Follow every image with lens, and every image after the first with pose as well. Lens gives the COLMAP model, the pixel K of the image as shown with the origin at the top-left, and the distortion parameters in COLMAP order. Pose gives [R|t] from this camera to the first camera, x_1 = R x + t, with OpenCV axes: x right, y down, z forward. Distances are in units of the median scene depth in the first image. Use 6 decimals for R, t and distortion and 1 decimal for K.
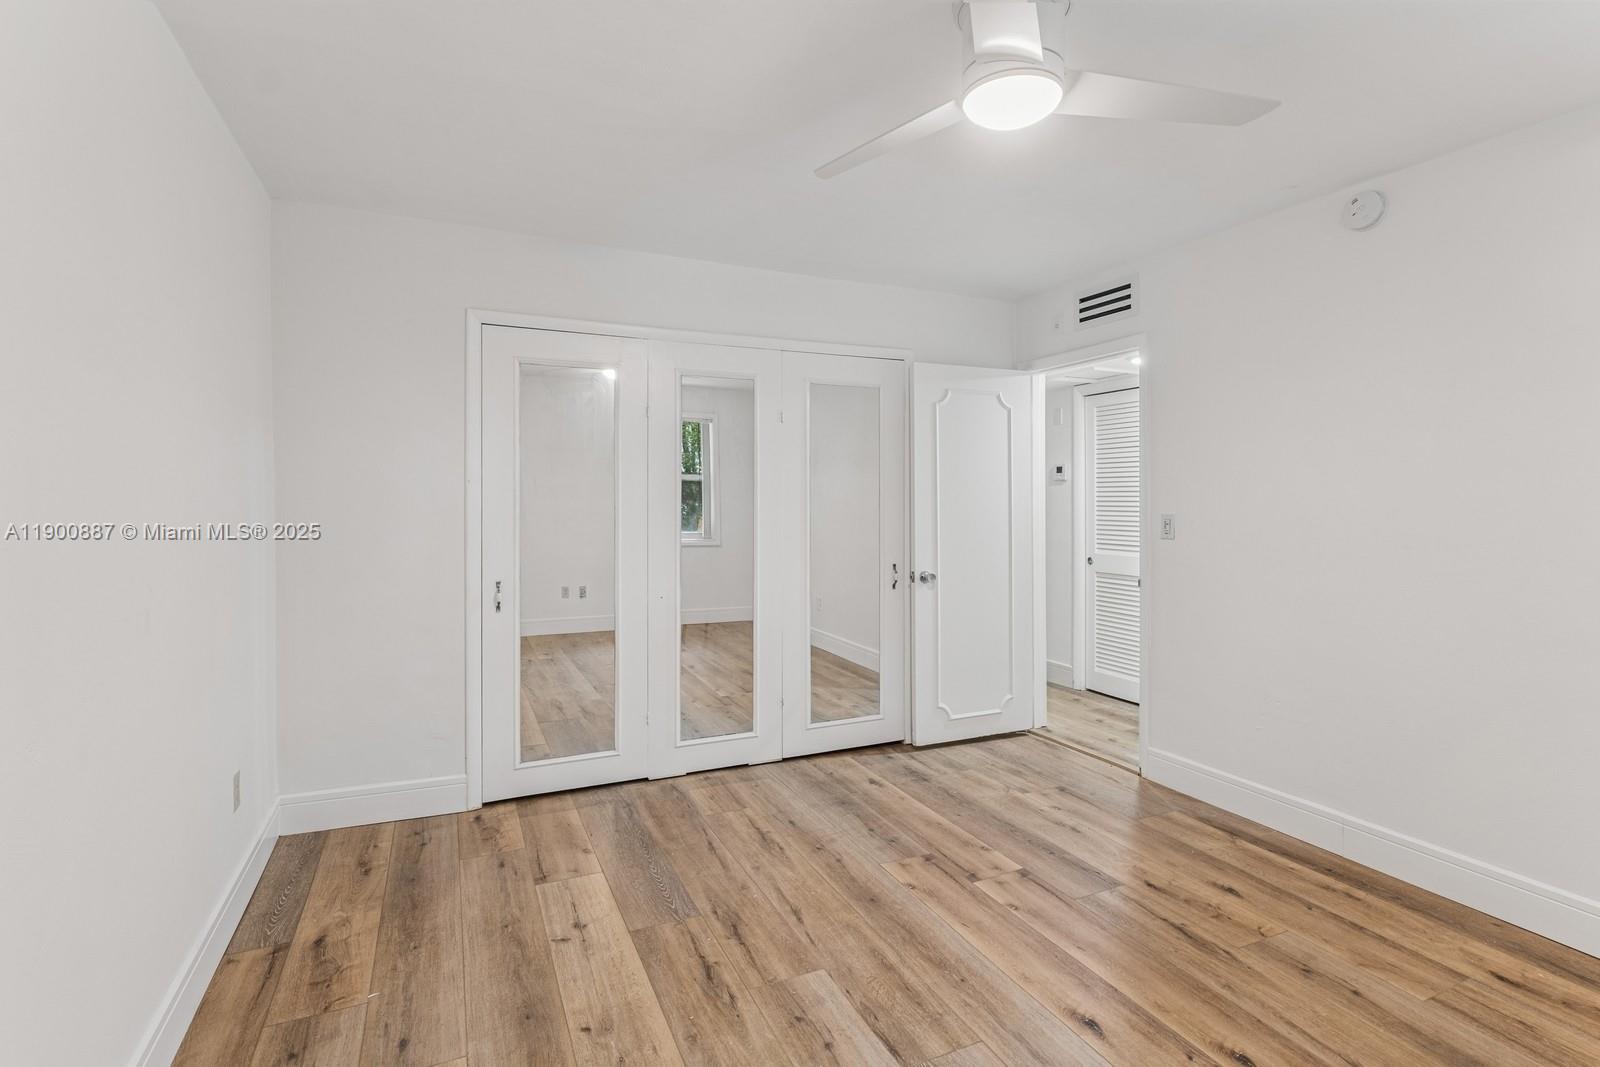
lens RADIAL K [[771.7, 0, 804.8], [0, 771.7, 505.5], [0, 0, 1]] dist [-0.005571, 0.001446]
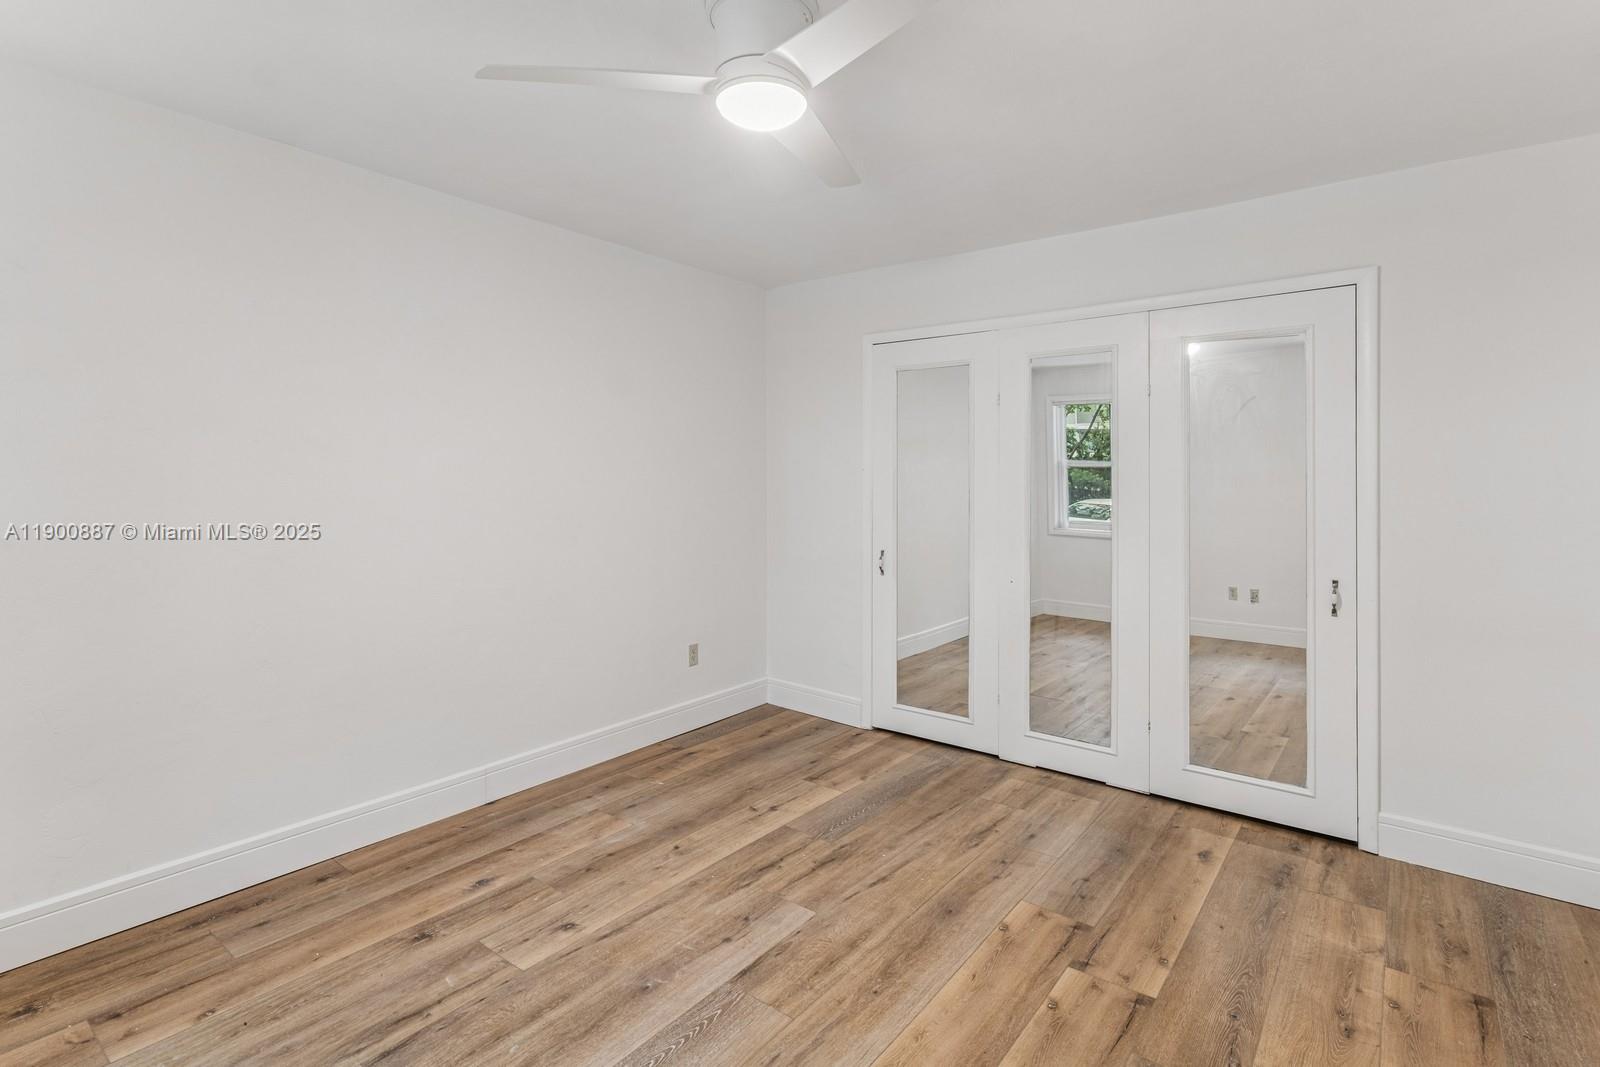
lens RADIAL K [[771.7, 0, 824.1], [0, 771.7, 472.7], [0, 0, 1]] dist [-0.005571, 0.001446]
pose [[0.472293, -0.007650, -0.881408, 0.768778], [-0.019740, 0.999620, -0.019254, -0.013427], [0.881221, 0.026493, 0.471962, 0.347882]]
